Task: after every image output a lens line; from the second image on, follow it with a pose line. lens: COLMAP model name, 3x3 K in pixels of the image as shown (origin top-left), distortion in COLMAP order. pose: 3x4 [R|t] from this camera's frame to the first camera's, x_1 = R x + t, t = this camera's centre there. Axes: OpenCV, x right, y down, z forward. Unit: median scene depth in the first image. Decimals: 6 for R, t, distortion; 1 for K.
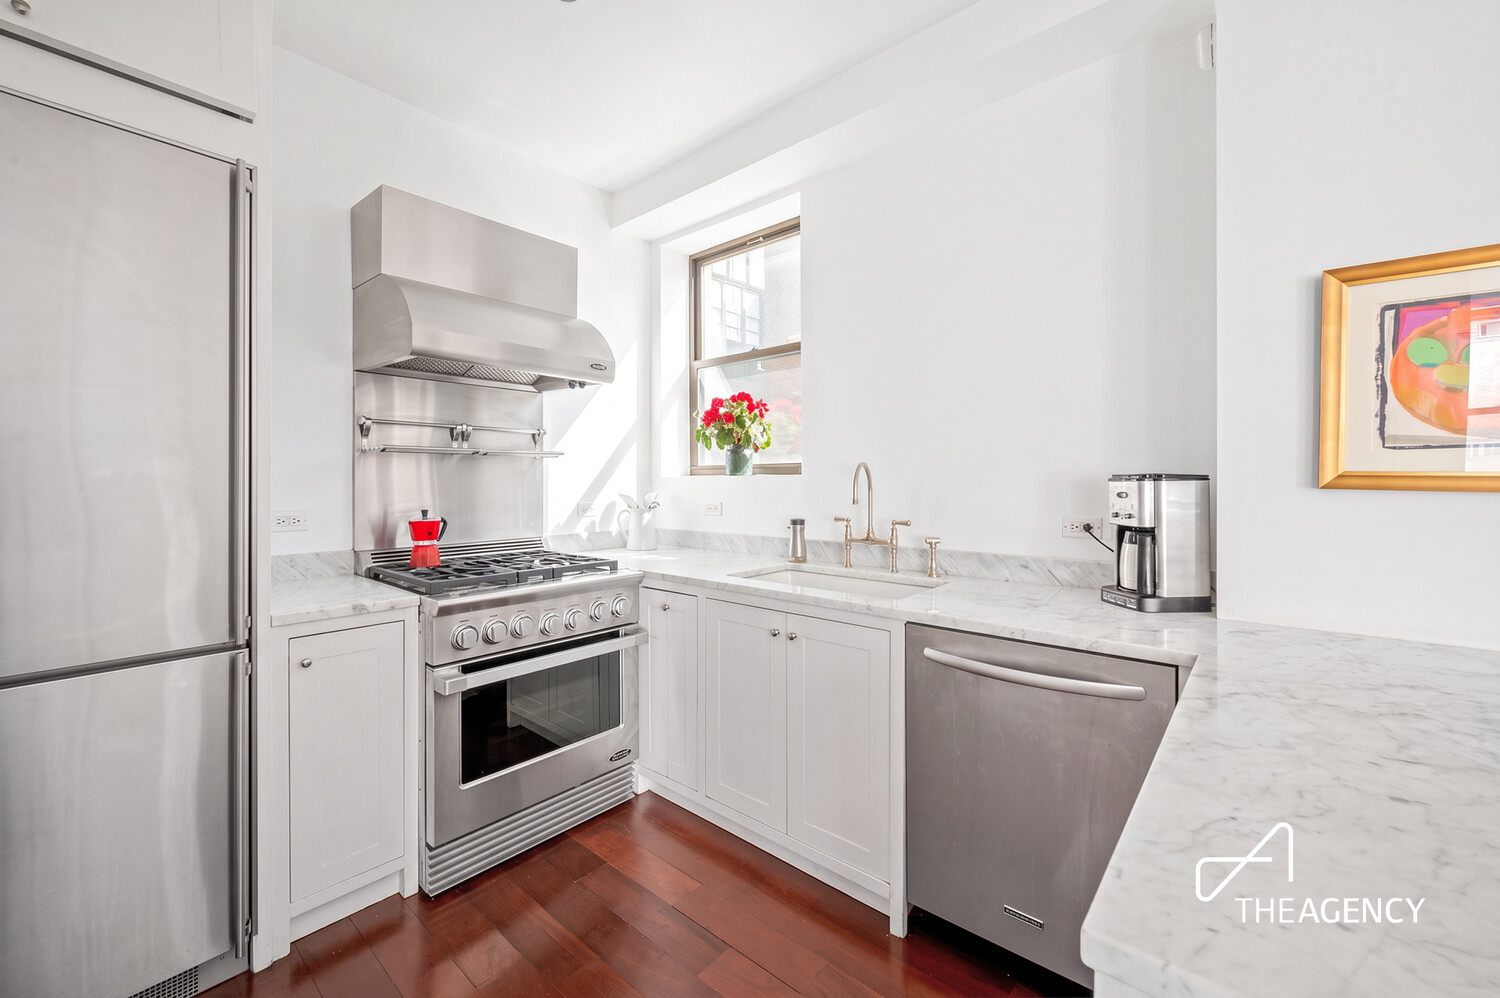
lens RADIAL K [[606.0, 0, 740.5], [0, 606.0, 462.7], [0, 0, 1]] dist [0.001827, 0.000103]
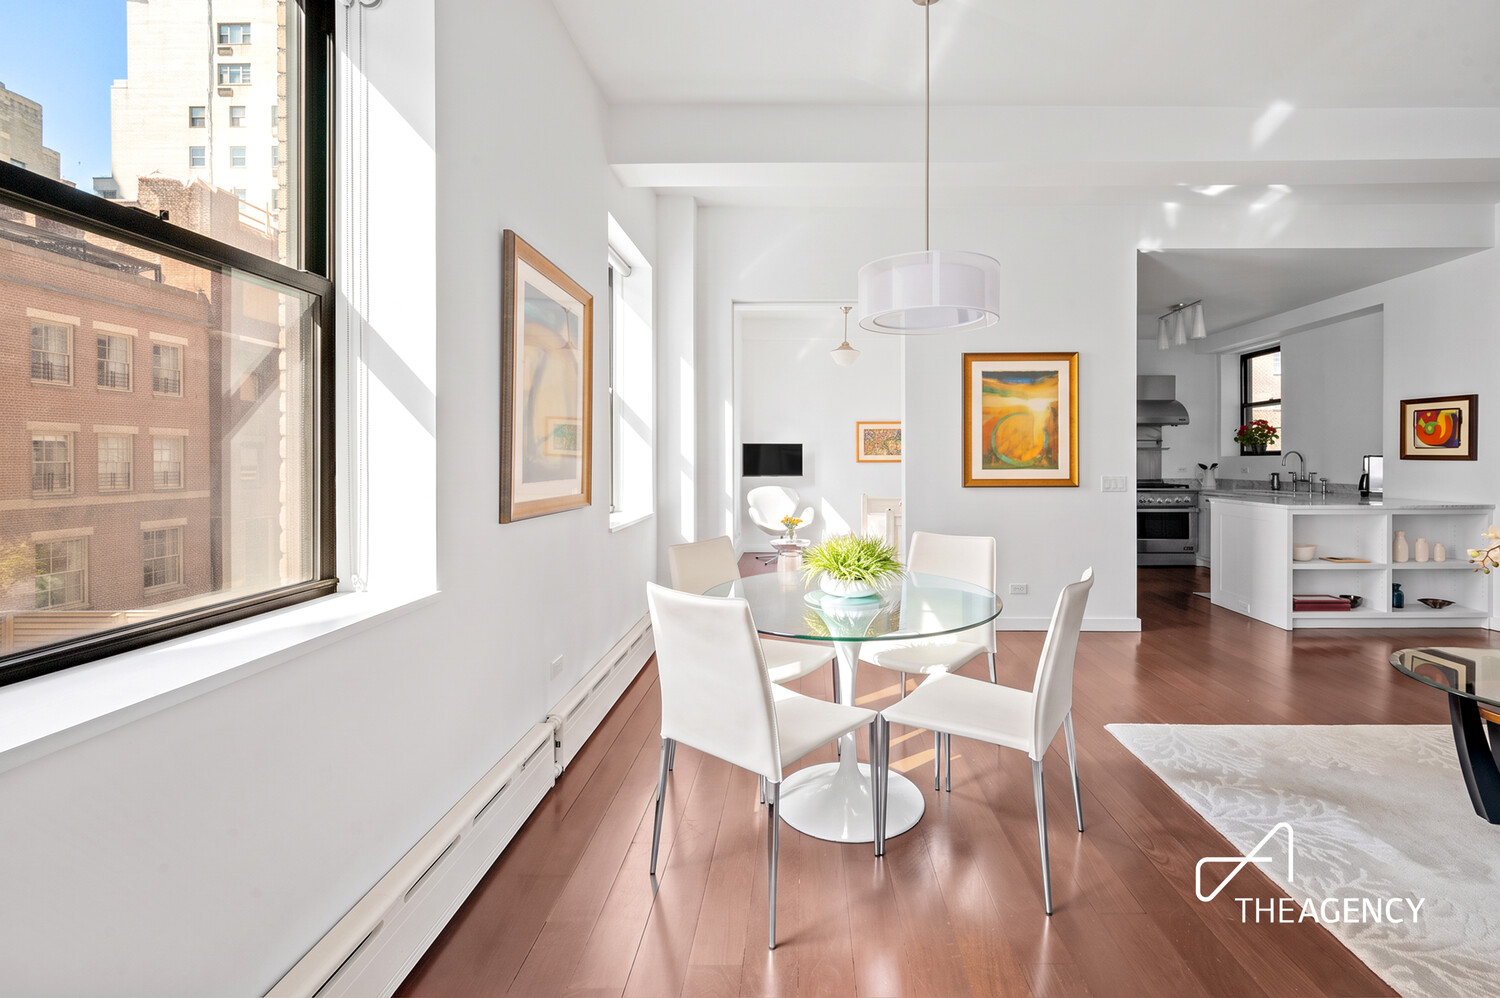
lens RADIAL K [[606.0, 0, 740.5], [0, 606.0, 462.7], [0, 0, 1]] dist [0.001827, 0.000103]
pose [[0.588736, 0.003393, -0.808318, 1.075002], [0.022727, 0.999526, 0.020749, -0.071335], [0.808006, -0.030586, 0.588380, -3.008139]]
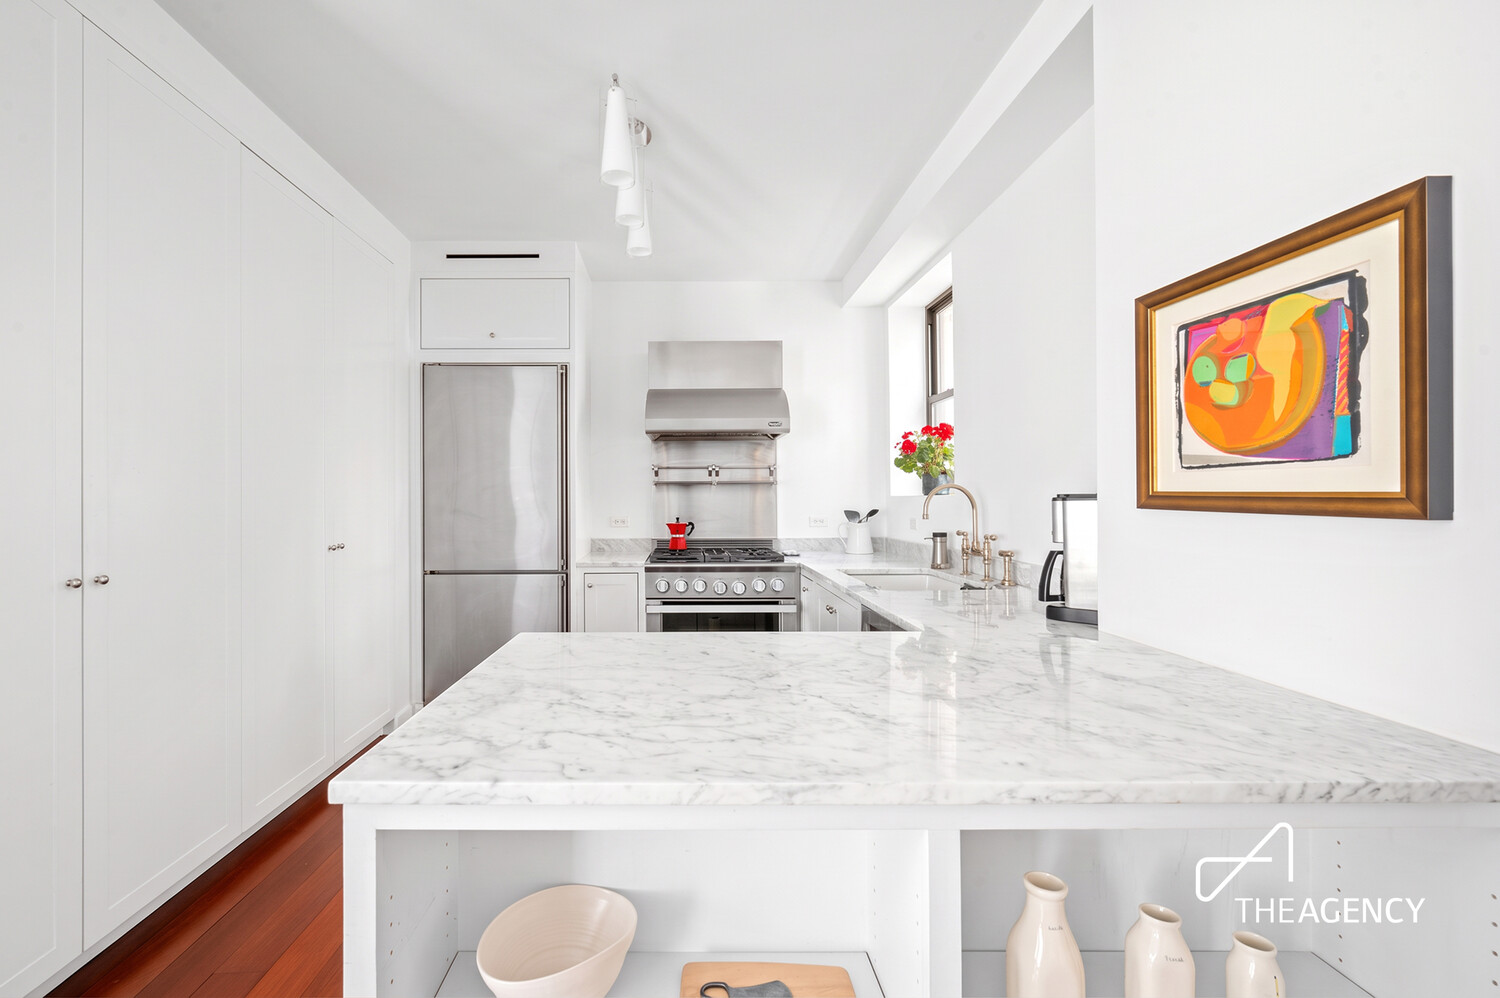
lens RADIAL K [[584.3, 0, 750.0], [0, 584.3, 499.0], [0, 0, 1]] dist [0.000029, -0.000032]
pose [[0.751554, -0.004284, -0.659658, 0.760086], [0.024684, 0.999461, 0.021632, -0.007537], [0.659210, -0.032540, 0.751255, -0.131260]]
